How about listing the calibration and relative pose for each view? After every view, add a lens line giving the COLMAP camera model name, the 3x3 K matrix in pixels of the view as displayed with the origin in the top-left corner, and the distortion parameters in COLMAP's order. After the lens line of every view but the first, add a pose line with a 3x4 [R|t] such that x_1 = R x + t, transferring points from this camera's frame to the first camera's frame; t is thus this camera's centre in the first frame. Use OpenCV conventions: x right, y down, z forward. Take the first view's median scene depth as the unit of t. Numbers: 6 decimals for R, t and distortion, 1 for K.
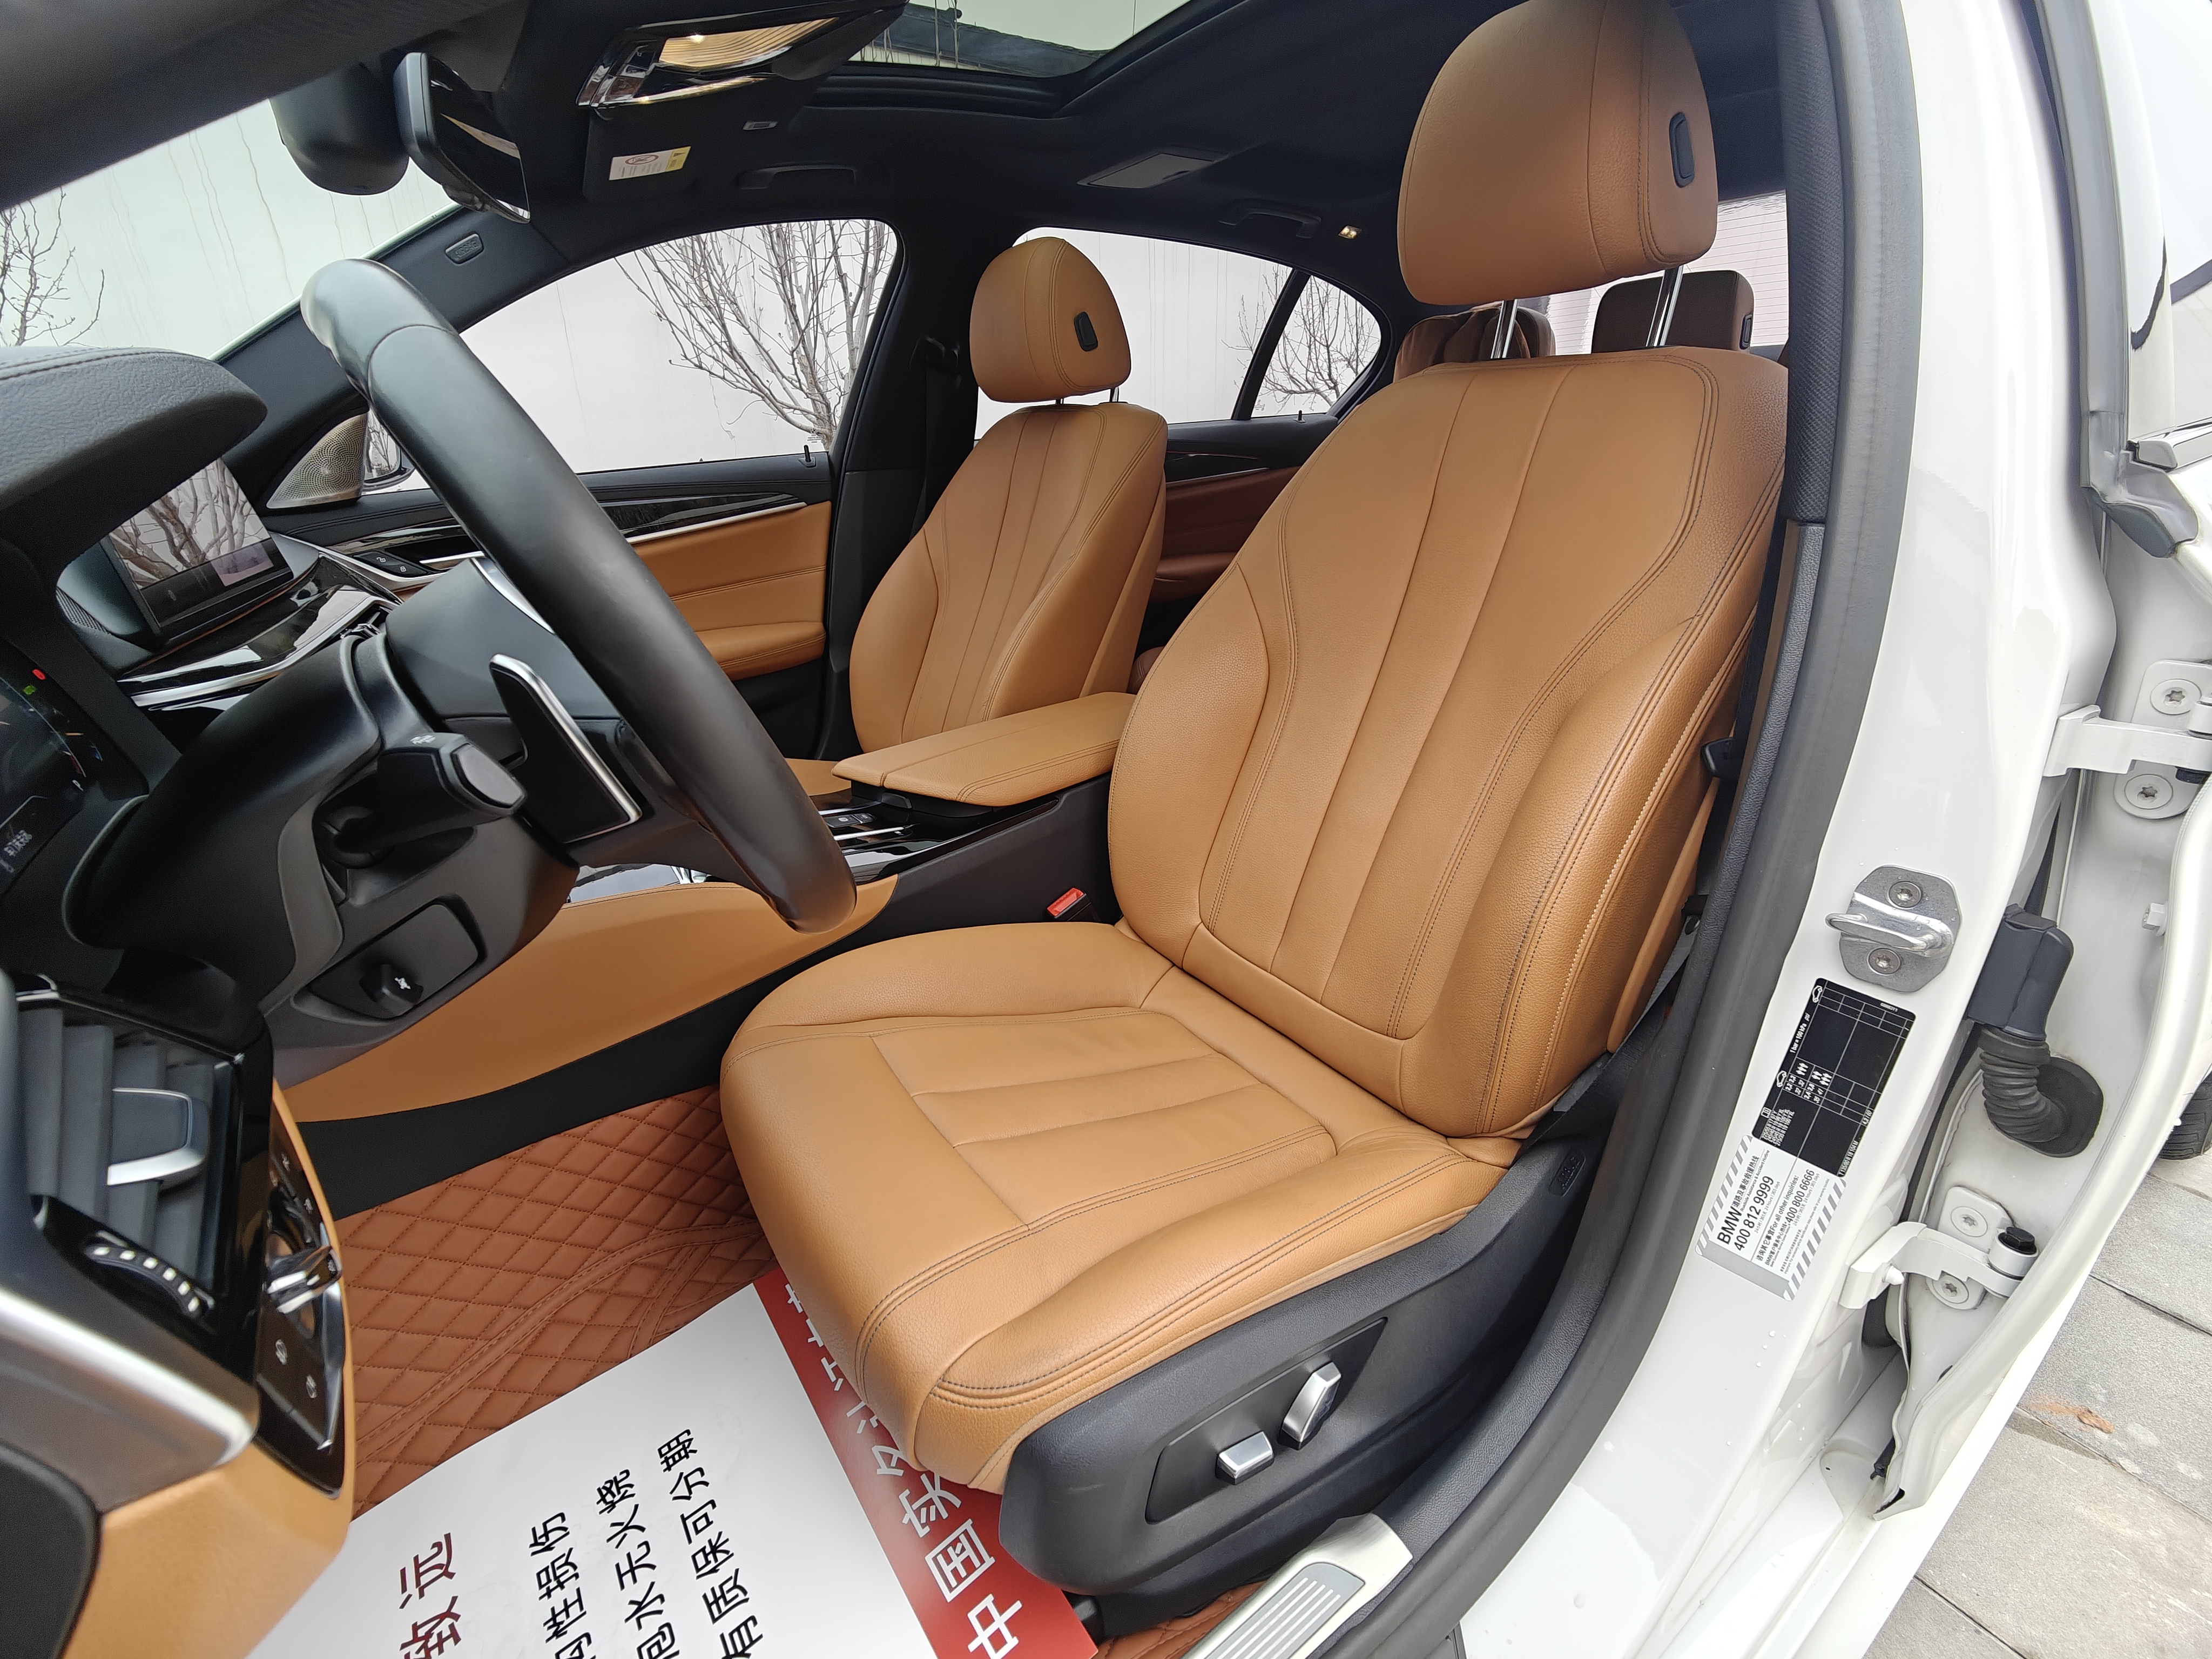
lens RADIAL K [[956.5, 0, 1096.3], [0, 956.5, 832.6], [0, 0, 1]] dist [0.016688, -0.024718]
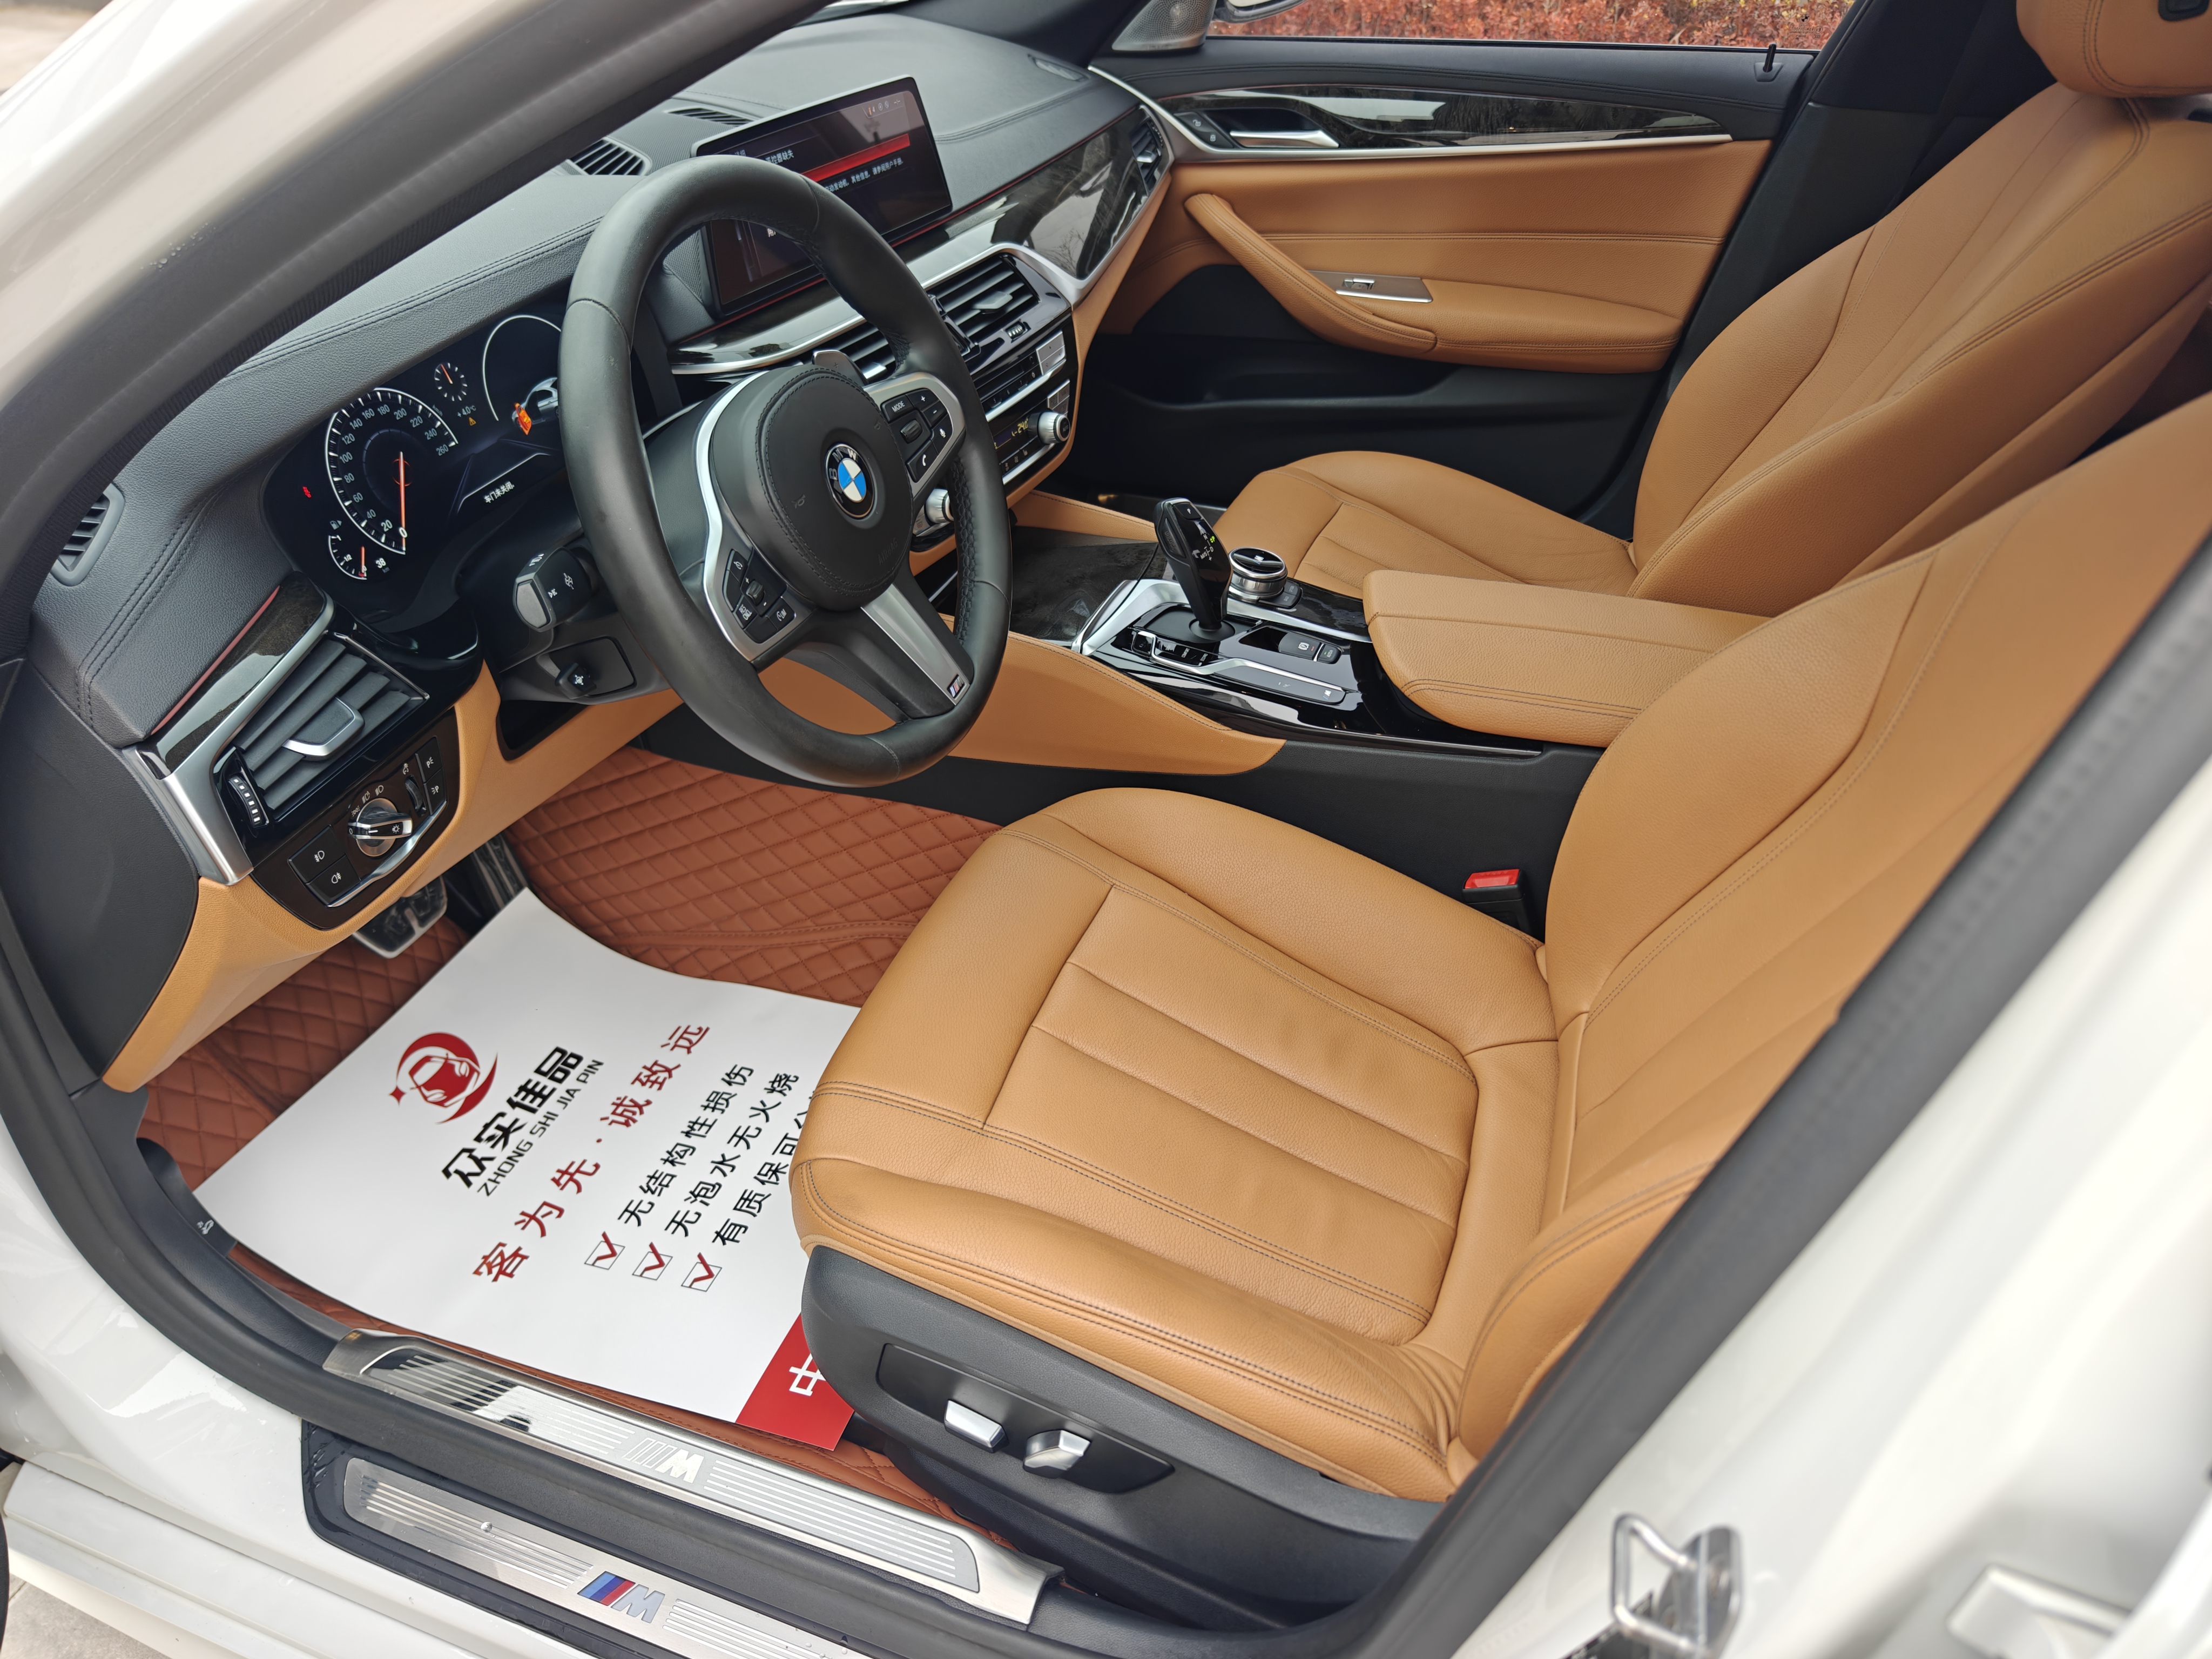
lens RADIAL K [[1511.3, 0, 1106.0], [0, 1511.3, 829.5], [0, 0, 1]] dist [0.003483, -0.004059]
pose [[0.572456, 0.526792, -0.628319, 0.689502], [-0.338830, 0.849798, 0.403779, -0.450139], [0.746652, -0.018253, 0.664964, 0.025524]]
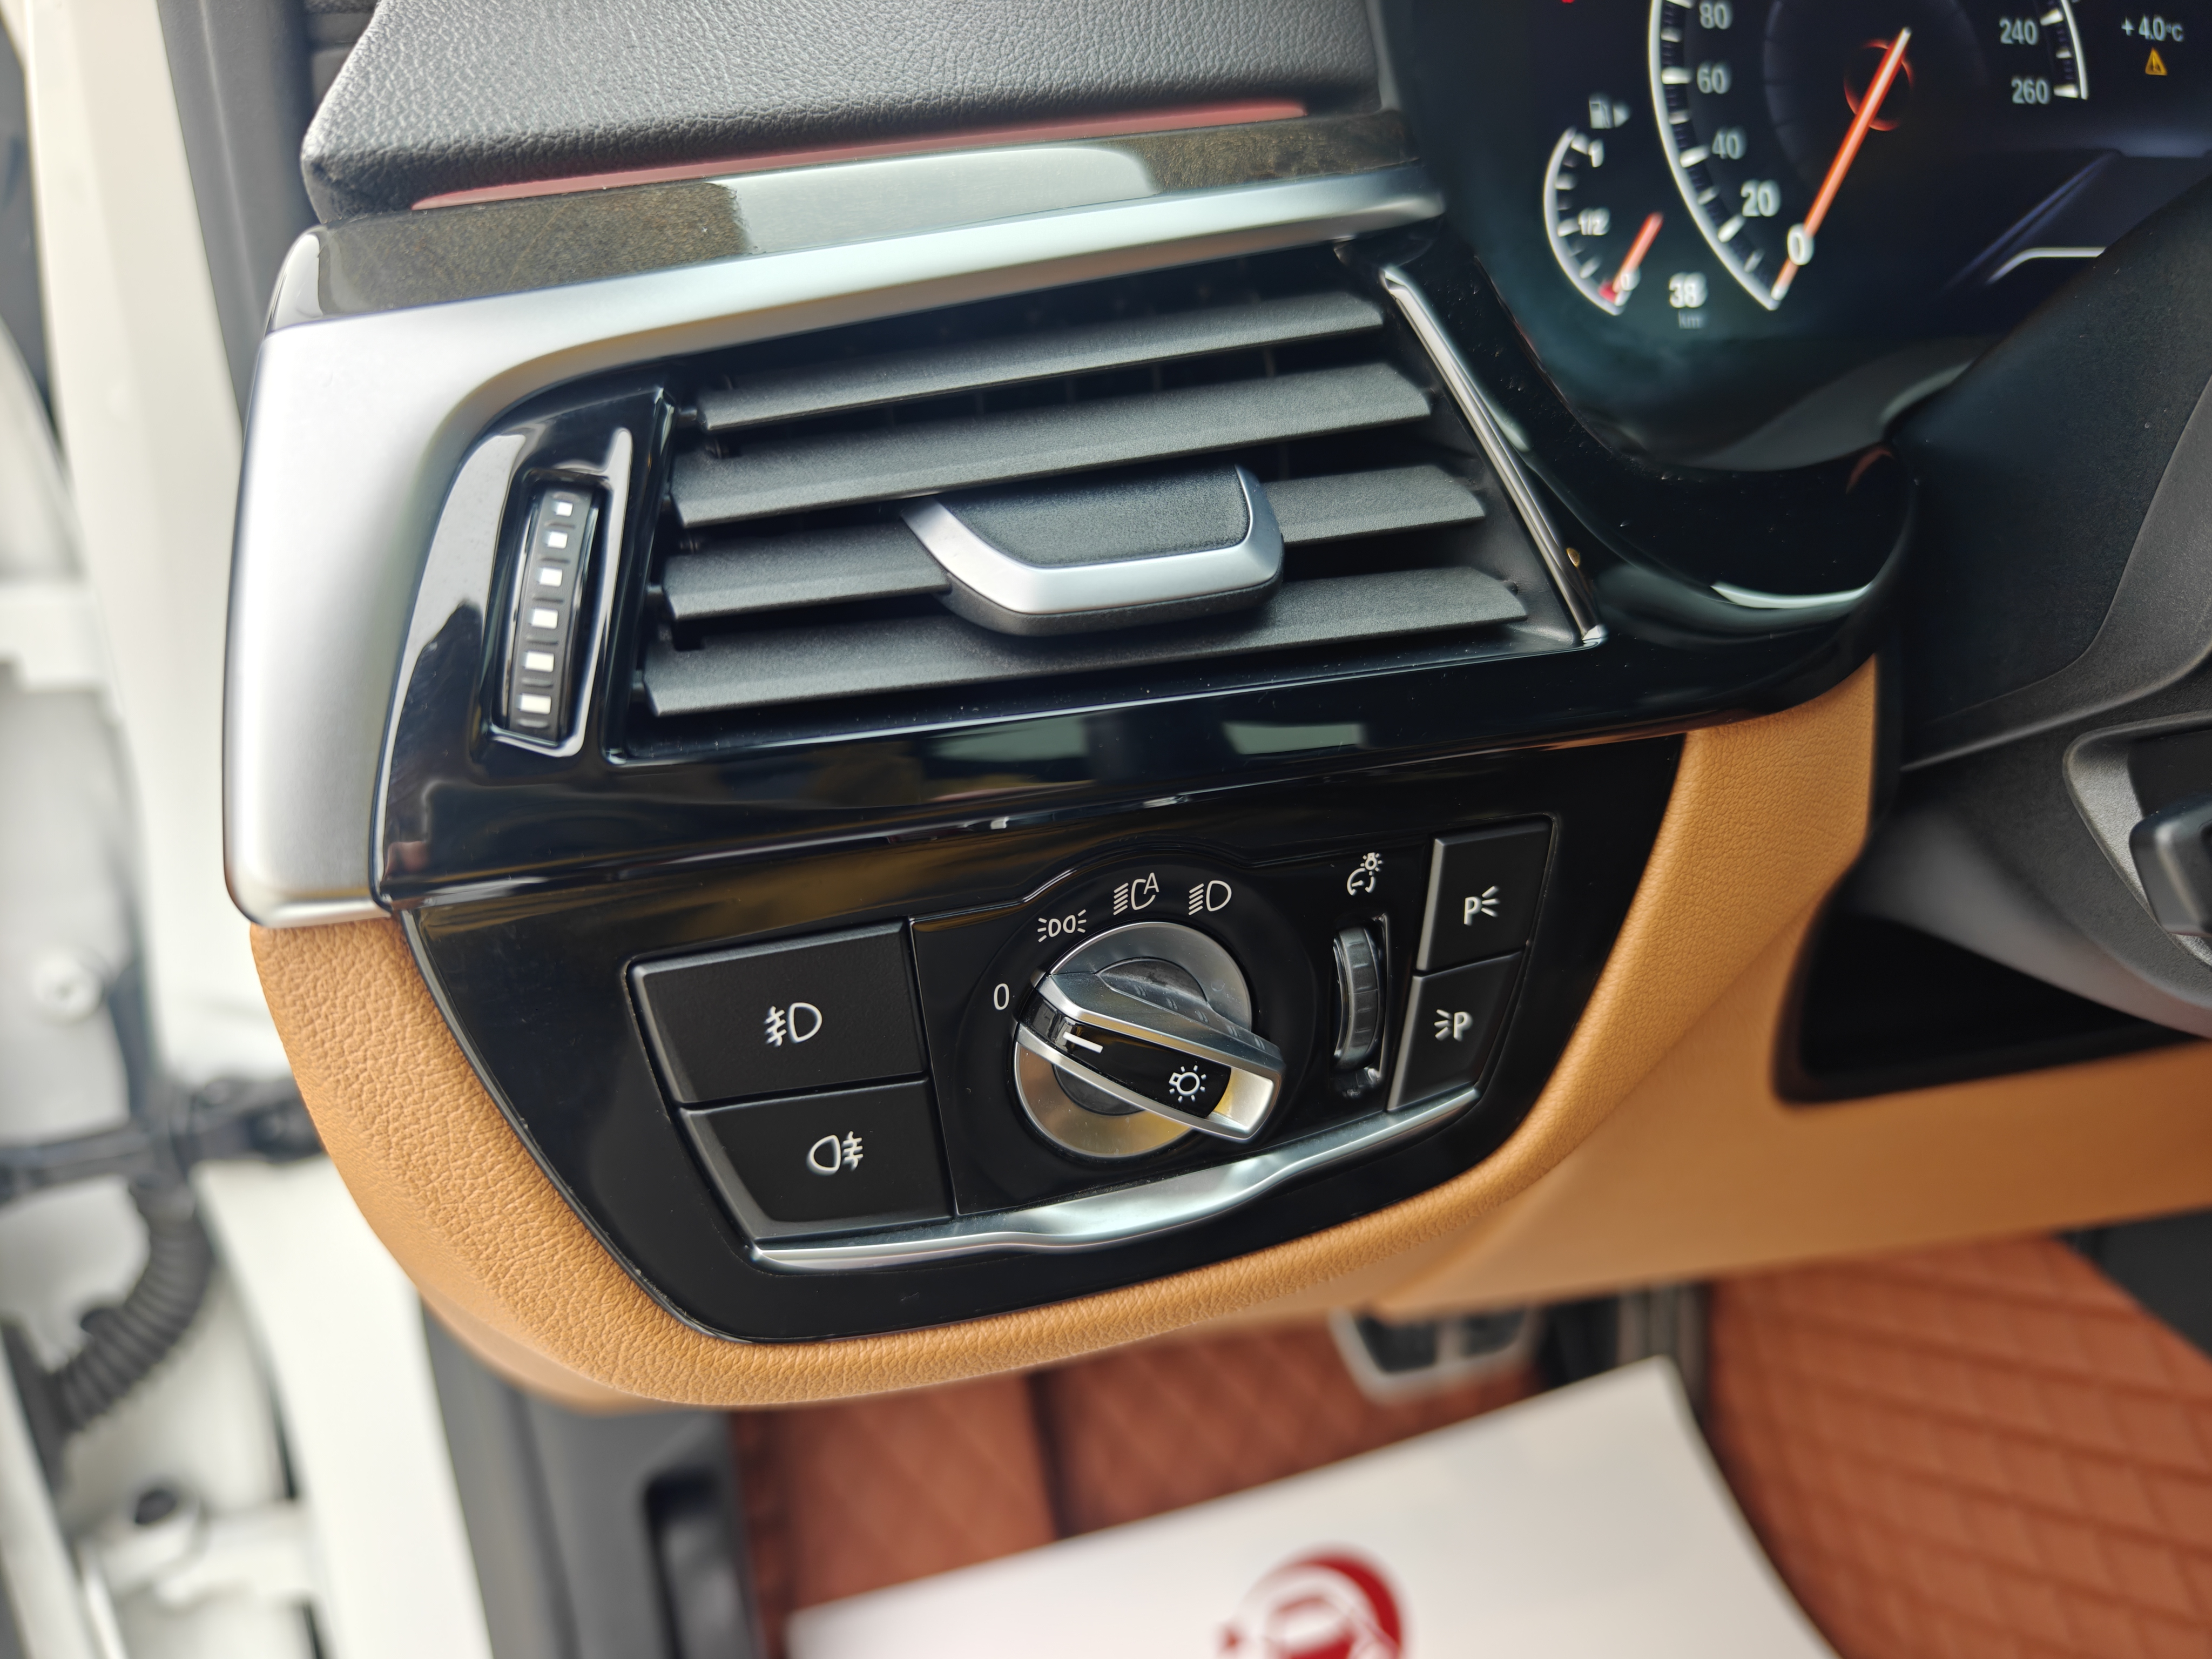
lens RADIAL K [[1545.6, 0, 1089.1], [0, 1545.6, 826.7], [0, 0, 1]] dist [-0.026066, -0.001806]
pose [[-0.295724, 0.395650, -0.869488, -0.103922], [-0.357106, 0.798421, 0.484768, 0.027425], [0.886015, 0.453857, -0.094823, 0.366133]]
